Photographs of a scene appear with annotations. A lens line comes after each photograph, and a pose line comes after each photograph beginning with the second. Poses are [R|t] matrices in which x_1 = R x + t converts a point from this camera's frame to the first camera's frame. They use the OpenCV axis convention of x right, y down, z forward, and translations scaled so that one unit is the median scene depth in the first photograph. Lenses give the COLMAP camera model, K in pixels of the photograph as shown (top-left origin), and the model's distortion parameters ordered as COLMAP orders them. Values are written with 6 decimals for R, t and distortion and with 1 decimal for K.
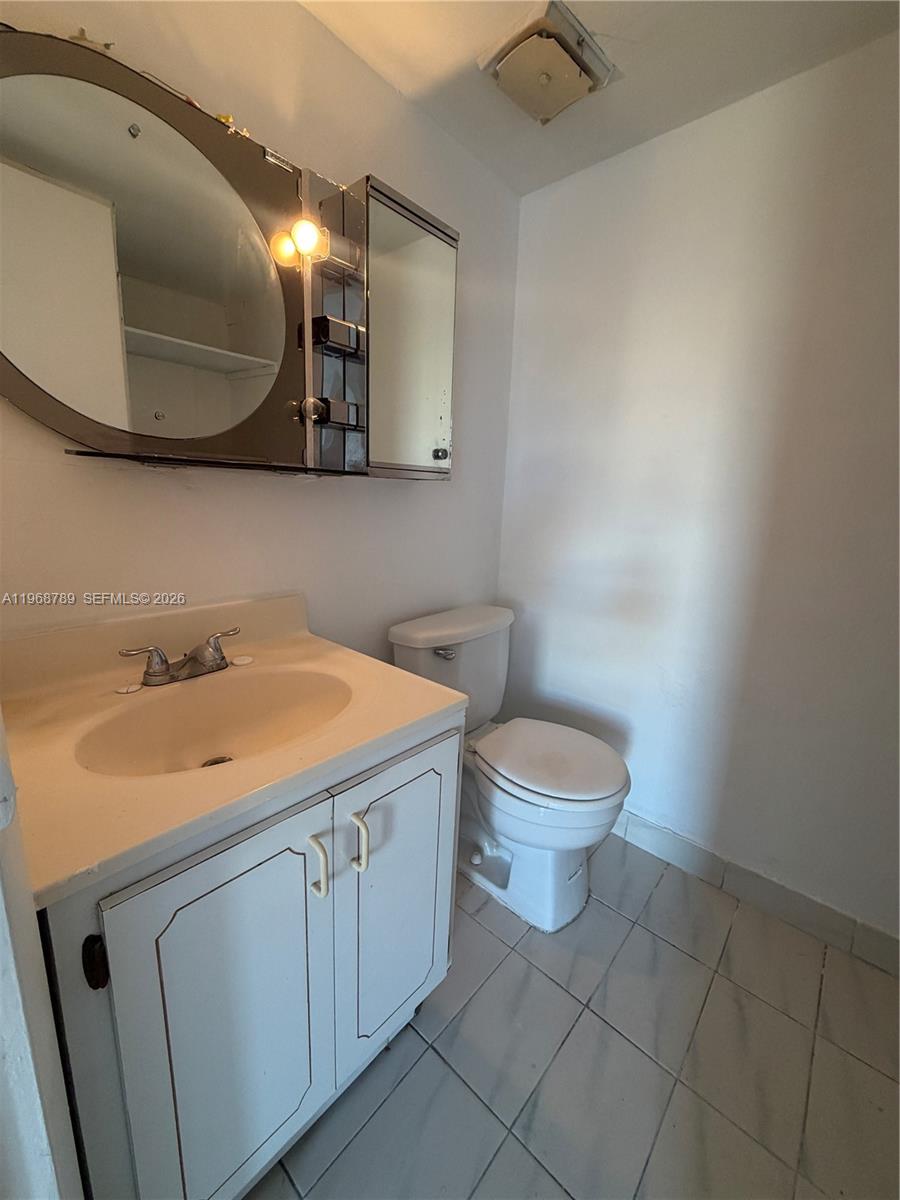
lens RADIAL K [[480.4, 0, 450.0], [0, 480.4, 600.0], [0, 0, 1]] dist [0.001071, 0.000241]
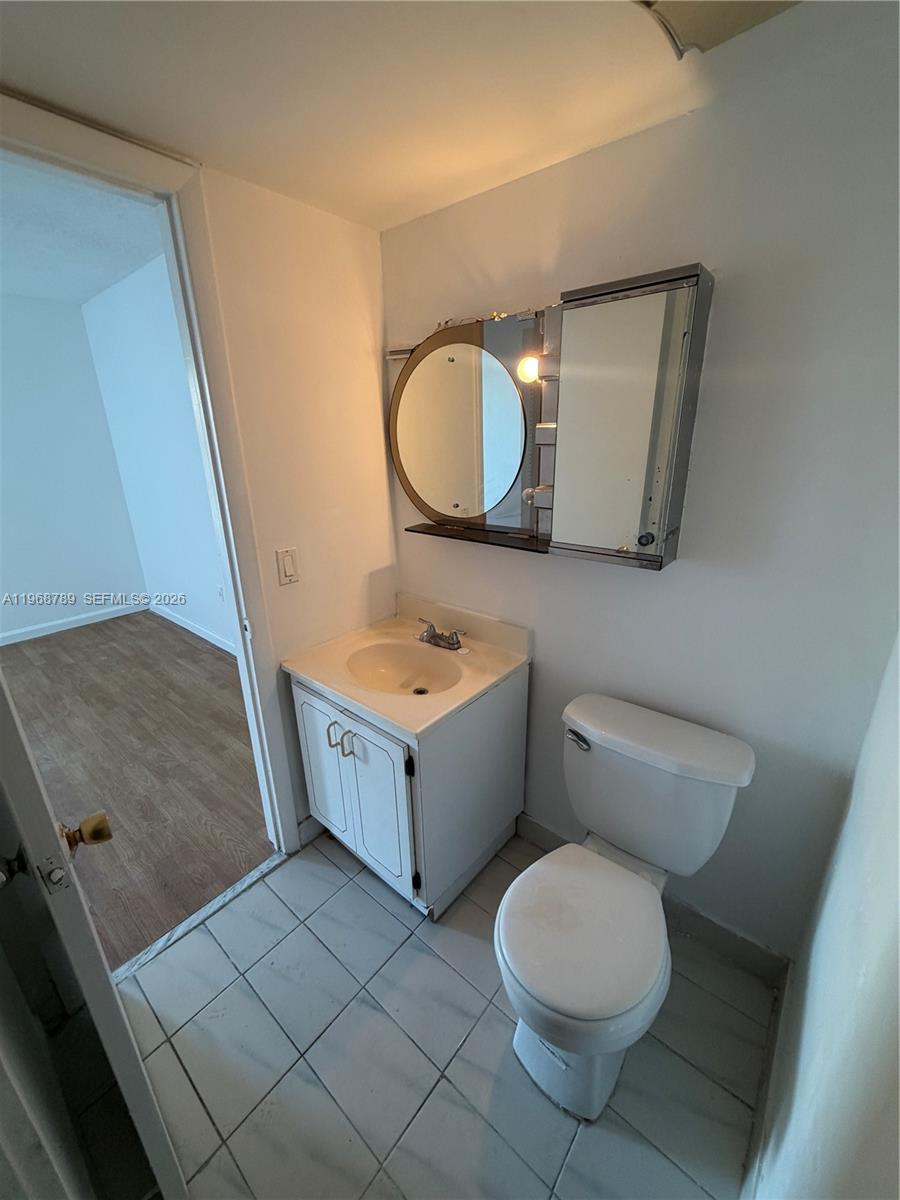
lens RADIAL K [[480.4, 0, 450.0], [0, 480.4, 600.0], [0, 0, 1]] dist [0.001071, 0.000241]
pose [[0.021529, 0.290578, -0.956609, 1.064748], [-0.197515, 0.939208, 0.280848, -0.480265], [0.980063, 0.182899, 0.077614, 0.786634]]
